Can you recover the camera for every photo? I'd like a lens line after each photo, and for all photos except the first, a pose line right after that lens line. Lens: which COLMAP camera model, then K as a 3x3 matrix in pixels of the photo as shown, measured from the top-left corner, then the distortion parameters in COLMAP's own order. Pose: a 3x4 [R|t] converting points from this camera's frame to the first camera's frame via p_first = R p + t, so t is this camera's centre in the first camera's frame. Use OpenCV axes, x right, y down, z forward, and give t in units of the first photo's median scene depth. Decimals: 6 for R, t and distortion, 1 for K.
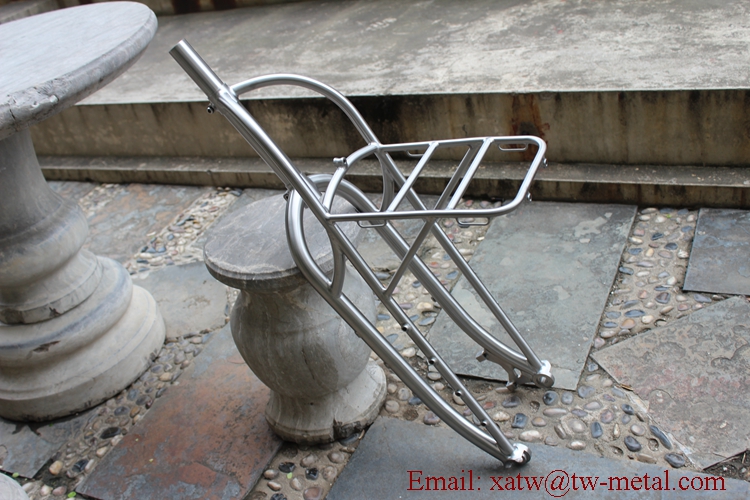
lens RADIAL K [[809.7, 0, 374.8], [0, 809.7, 254.3], [0, 0, 1]] dist [-0.075775, 0.000000]
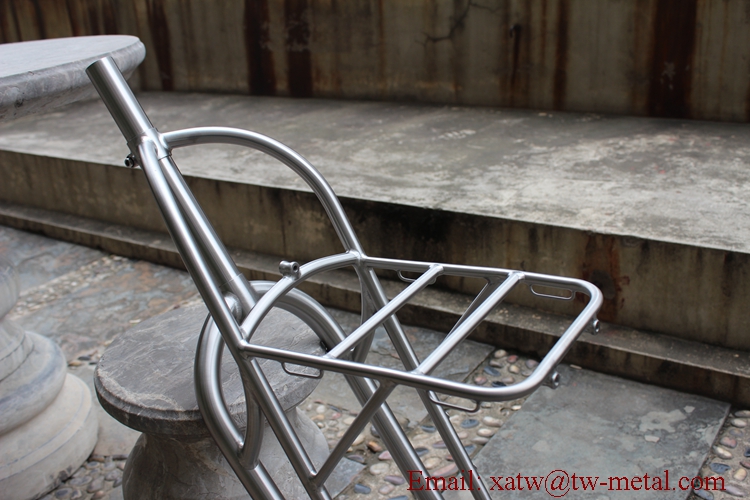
lens RADIAL K [[809.7, 0, 374.8], [0, 809.7, 251.9], [0, 0, 1]] dist [-0.075775, 0.000000]
pose [[0.977561, 0.176957, -0.114281, 0.065430], [-0.192498, 0.970750, -0.143487, -0.029360], [0.085547, 0.162266, 0.983032, 0.228372]]
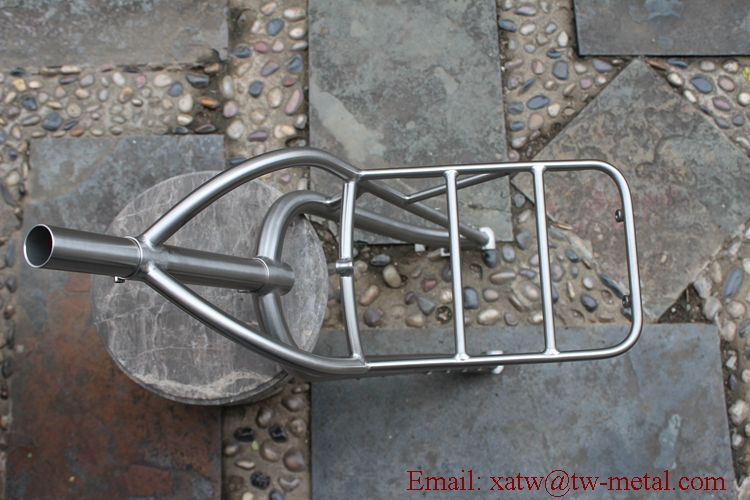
lens RADIAL K [[809.7, 0, 377.6], [0, 809.7, 247.6], [0, 0, 1]] dist [-0.075775, 0.000000]
pose [[0.866008, -0.382046, 0.322602, -0.147563], [0.049862, 0.707928, 0.704522, -0.383654], [-0.497539, -0.594036, 0.632121, 0.385065]]
